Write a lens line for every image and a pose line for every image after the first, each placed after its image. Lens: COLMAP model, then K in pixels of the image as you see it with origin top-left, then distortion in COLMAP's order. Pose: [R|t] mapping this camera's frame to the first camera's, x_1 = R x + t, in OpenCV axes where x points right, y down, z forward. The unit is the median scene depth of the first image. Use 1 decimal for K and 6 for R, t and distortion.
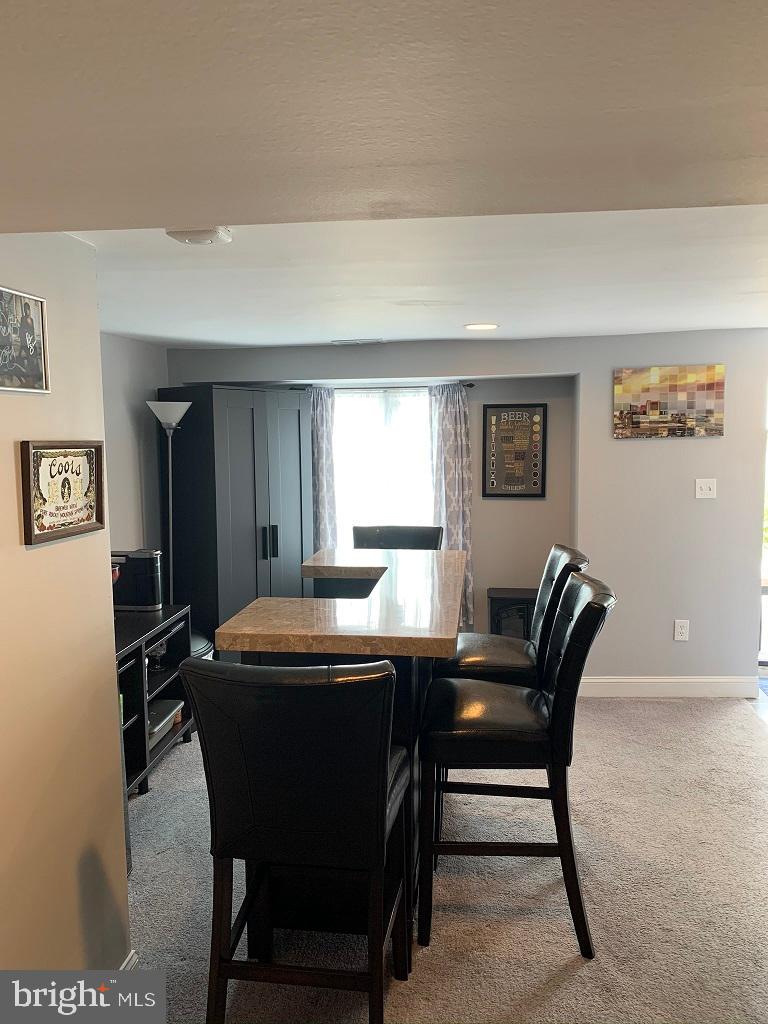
lens RADIAL K [[778.5, 0, 378.5], [0, 778.5, 508.0], [0, 0, 1]] dist [0.044180, -0.052591]
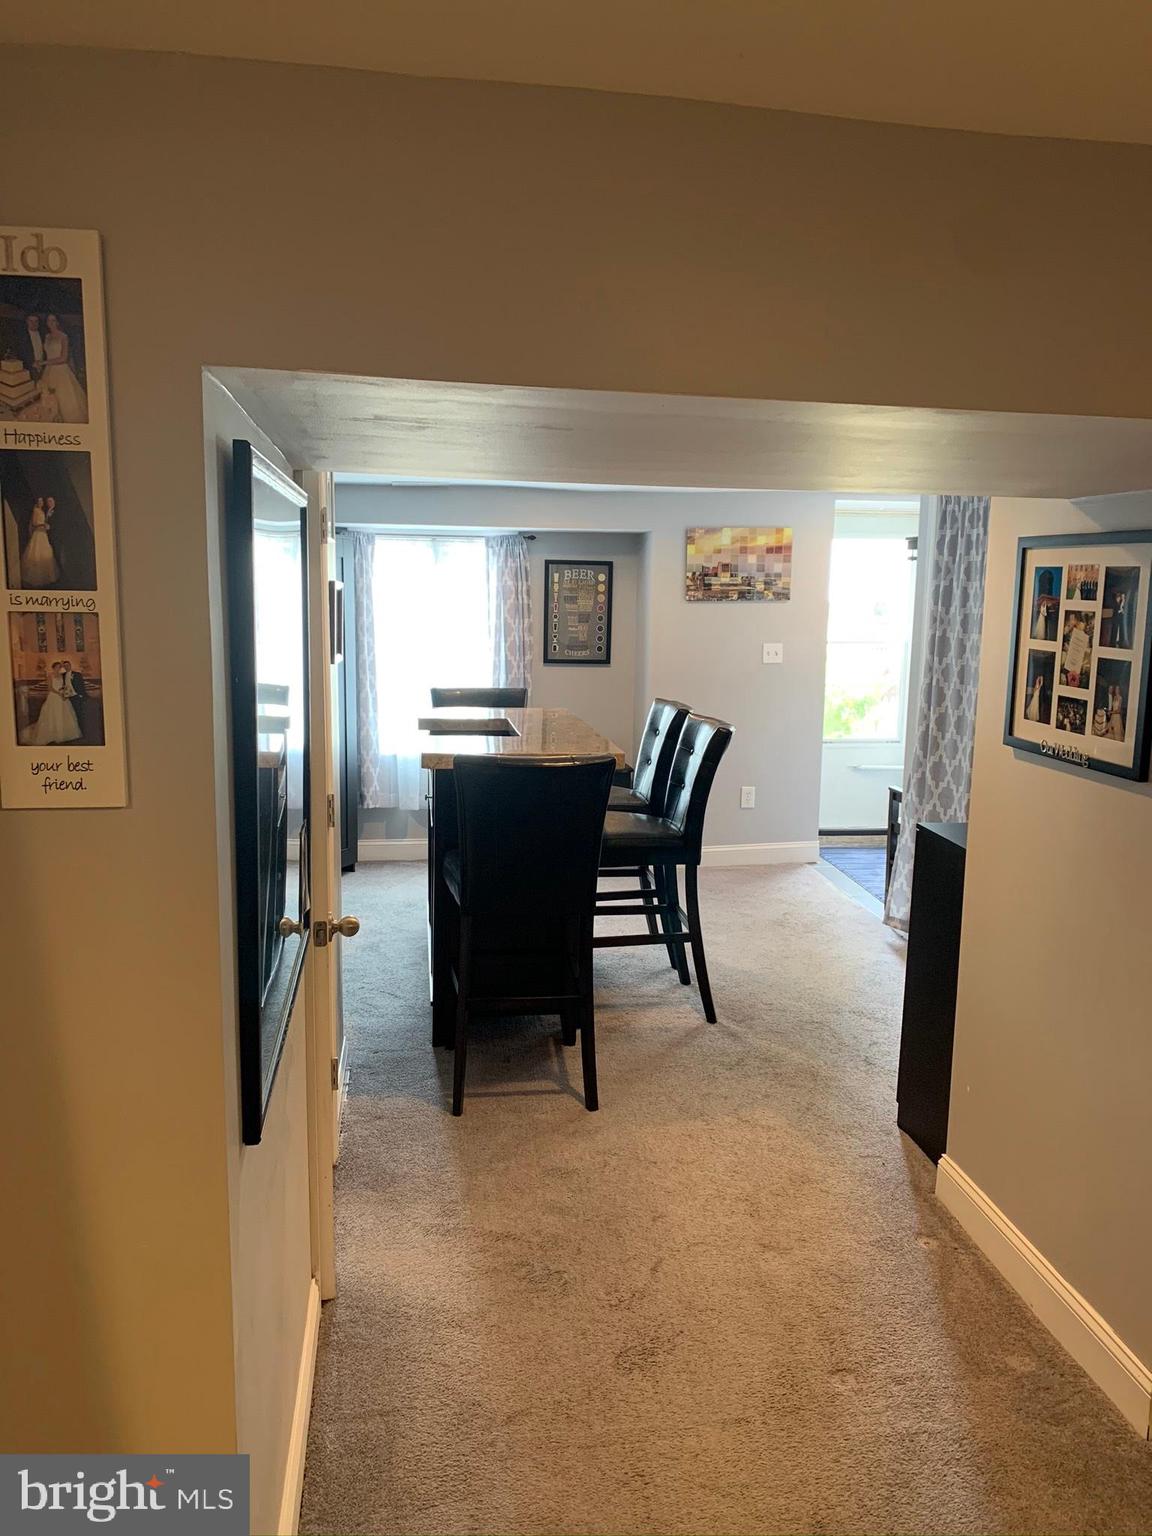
lens RADIAL K [[1167.7, 0, 579.2], [0, 1167.7, 776.0], [0, 0, 1]] dist [0.044180, -0.052591]
pose [[0.960216, -0.016212, 0.278787, -0.229665], [0.001583, 0.998613, 0.052620, 0.050684], [-0.279254, -0.050085, 0.958910, -0.353054]]
